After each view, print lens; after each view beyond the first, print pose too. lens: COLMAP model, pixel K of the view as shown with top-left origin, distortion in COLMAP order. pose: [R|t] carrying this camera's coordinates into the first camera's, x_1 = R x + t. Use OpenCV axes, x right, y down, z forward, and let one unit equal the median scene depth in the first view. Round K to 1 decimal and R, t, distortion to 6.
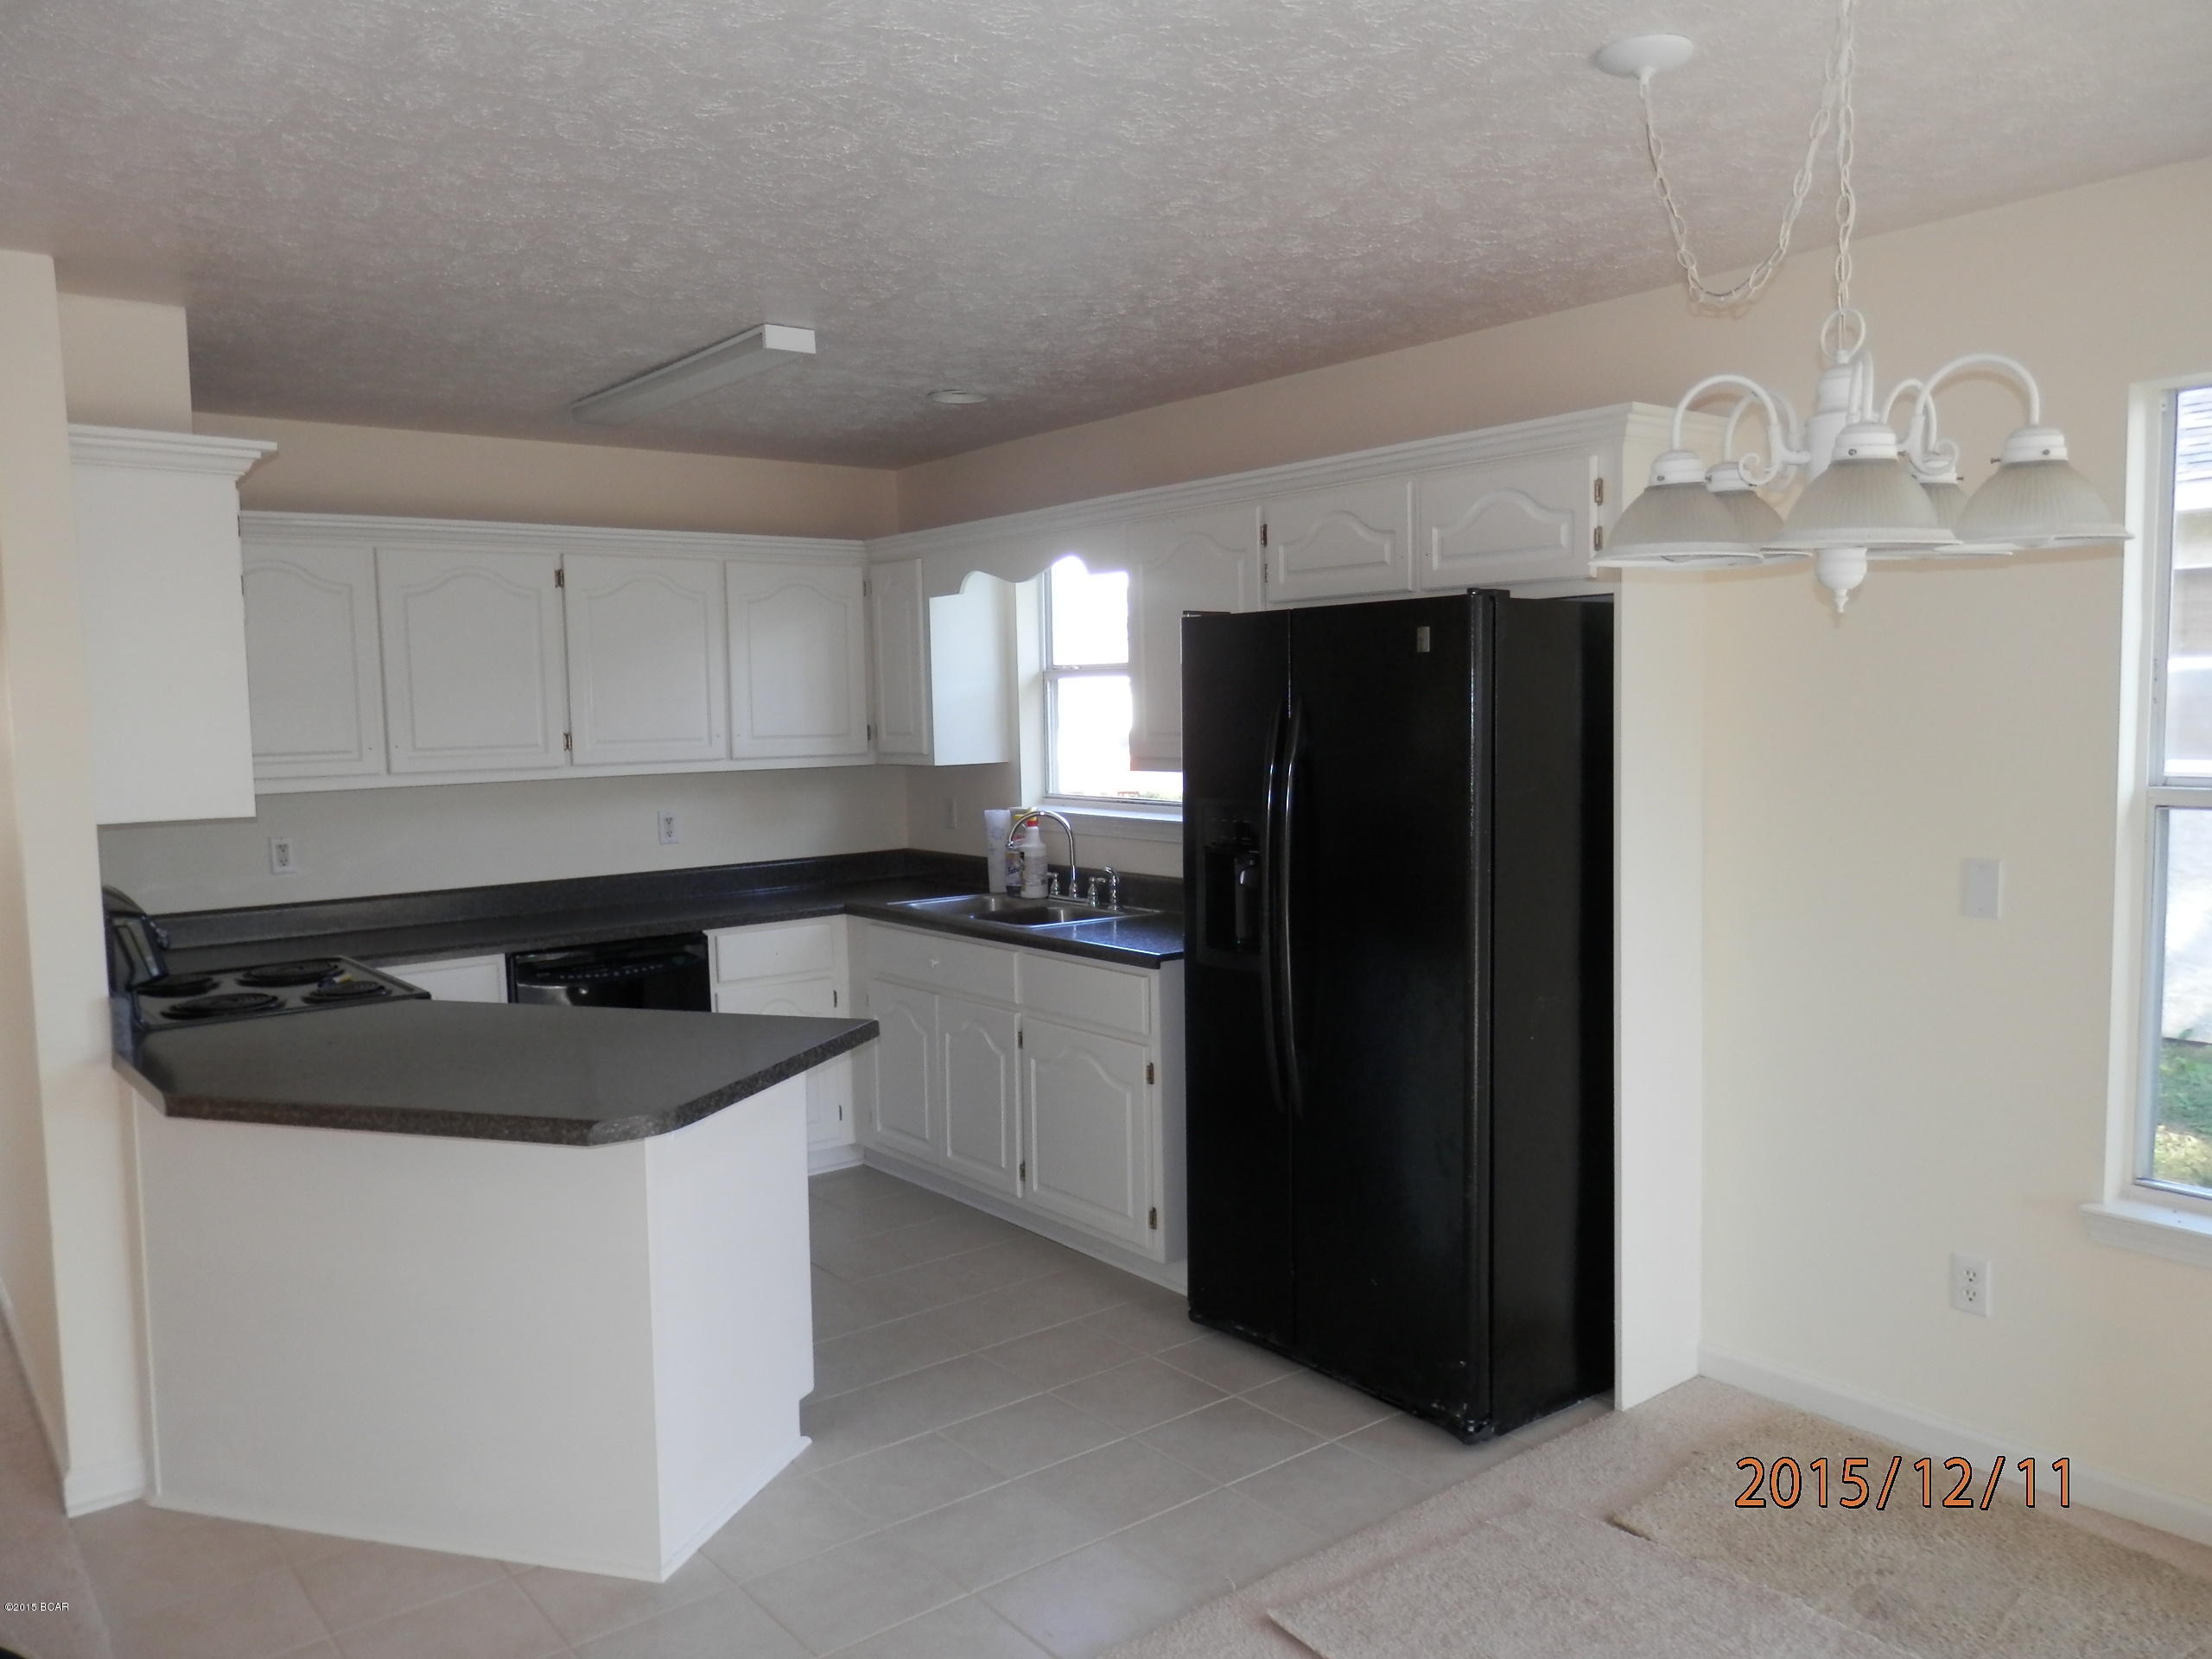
lens RADIAL K [[1633.1, 0, 1108.3], [0, 1633.1, 837.2], [0, 0, 1]] dist [0.004273, 0.007293]
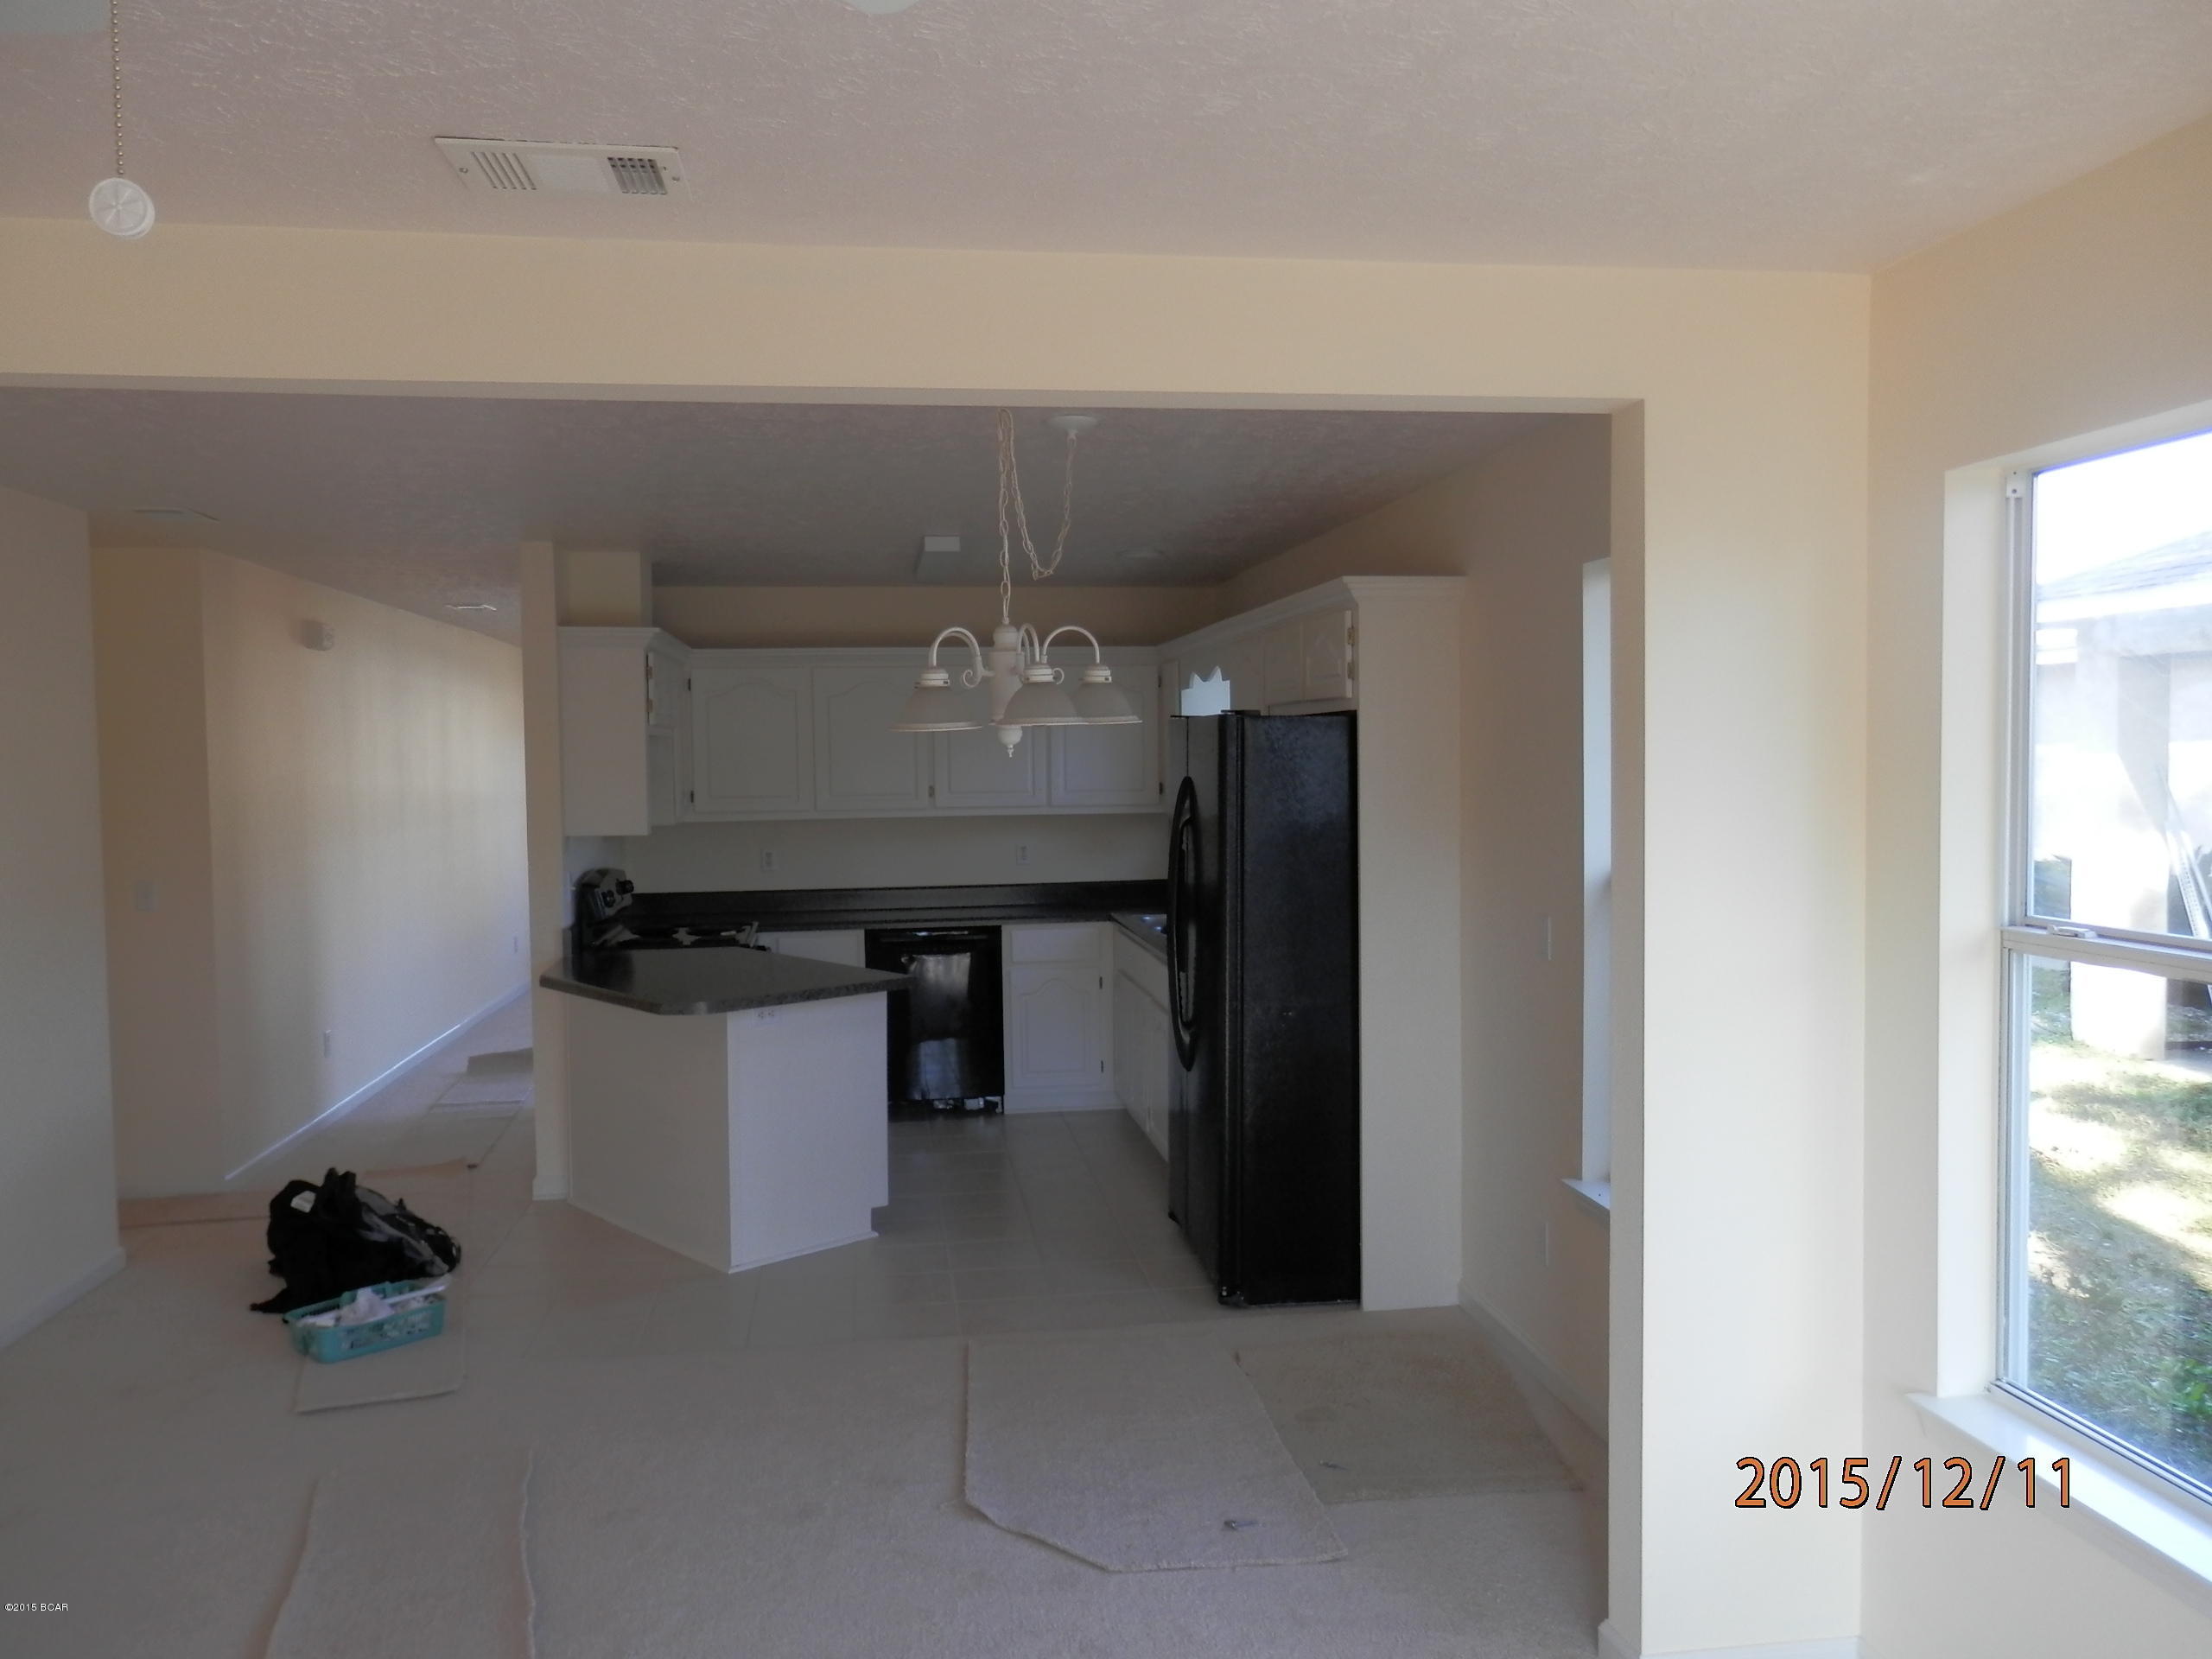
lens RADIAL K [[1630.5, 0, 1106.0], [0, 1630.5, 829.5], [0, 0, 1]] dist [0.006457, 0.001891]
pose [[0.865205, 0.035637, -0.500150, 0.563127], [-0.047960, 0.998780, -0.011800, -0.015093], [0.499119, 0.034197, 0.865858, -0.206504]]
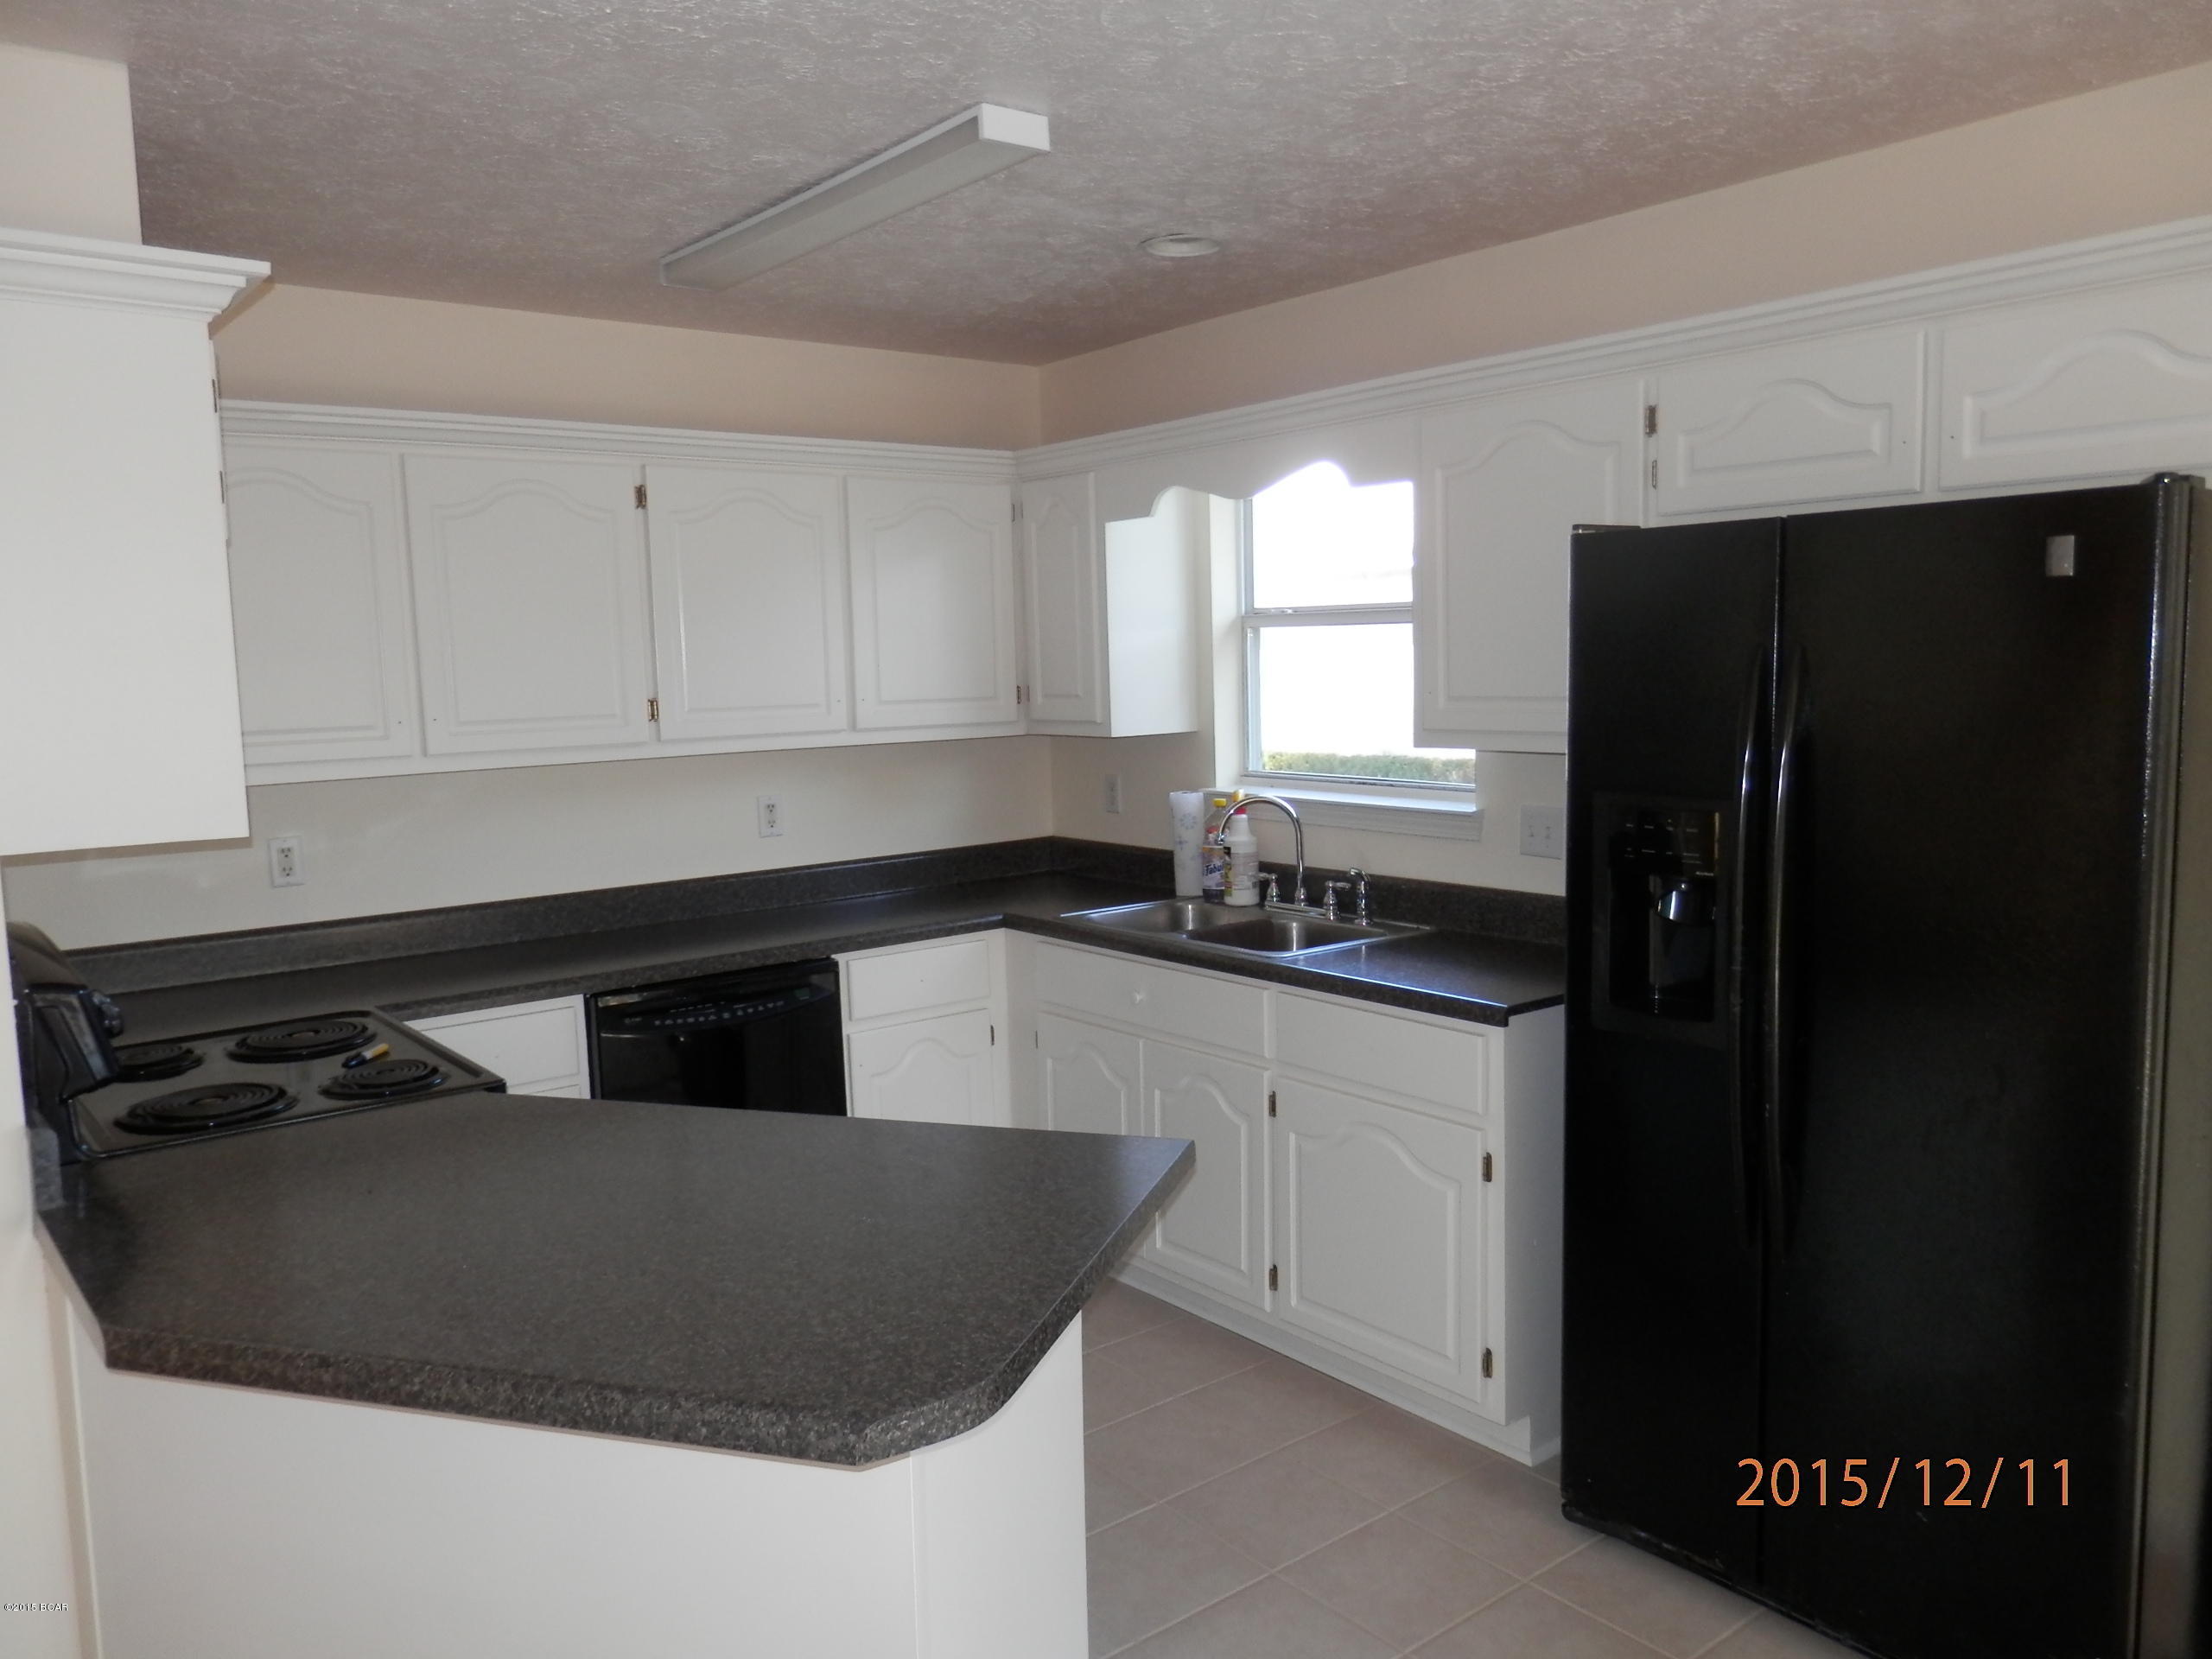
lens RADIAL K [[1630.5, 0, 1106.0], [0, 1630.5, 829.5], [0, 0, 1]] dist [0.006457, 0.001891]
pose [[0.999980, -0.006025, 0.001811, -0.122713], [0.005977, 0.999654, 0.025624, -0.021447], [-0.001964, -0.025612, 0.999670, 0.236596]]
